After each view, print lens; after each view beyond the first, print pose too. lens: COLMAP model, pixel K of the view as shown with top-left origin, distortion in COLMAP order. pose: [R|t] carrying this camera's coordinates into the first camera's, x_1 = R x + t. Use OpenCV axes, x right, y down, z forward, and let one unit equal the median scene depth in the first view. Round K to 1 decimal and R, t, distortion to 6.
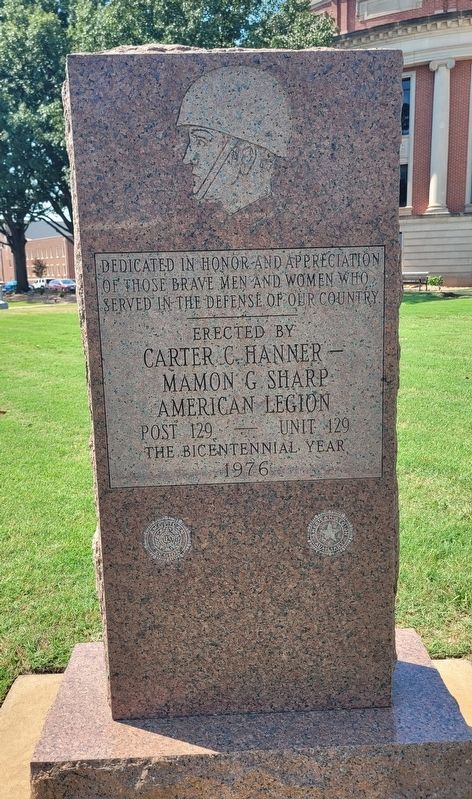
lens RADIAL K [[646.6, 0, 237.5], [0, 646.6, 377.7], [0, 0, 1]] dist [0.010639, 0.004608]
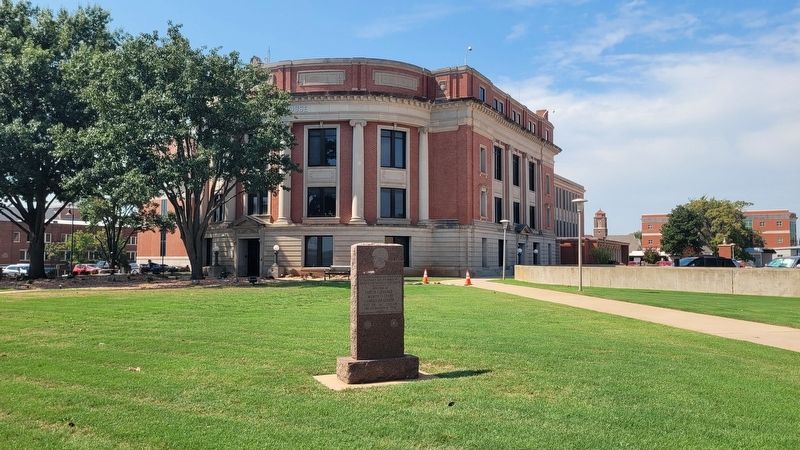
lens RADIAL K [[602.9, 0, 399.9], [0, 602.9, 225.3], [0, 0, 1]] dist [0.004546, 0.001788]
pose [[0.926875, 0.038385, 0.373403, -0.086685], [0.044756, 0.976361, -0.211462, 0.024821], [-0.372693, 0.212710, 0.903246, -0.188209]]
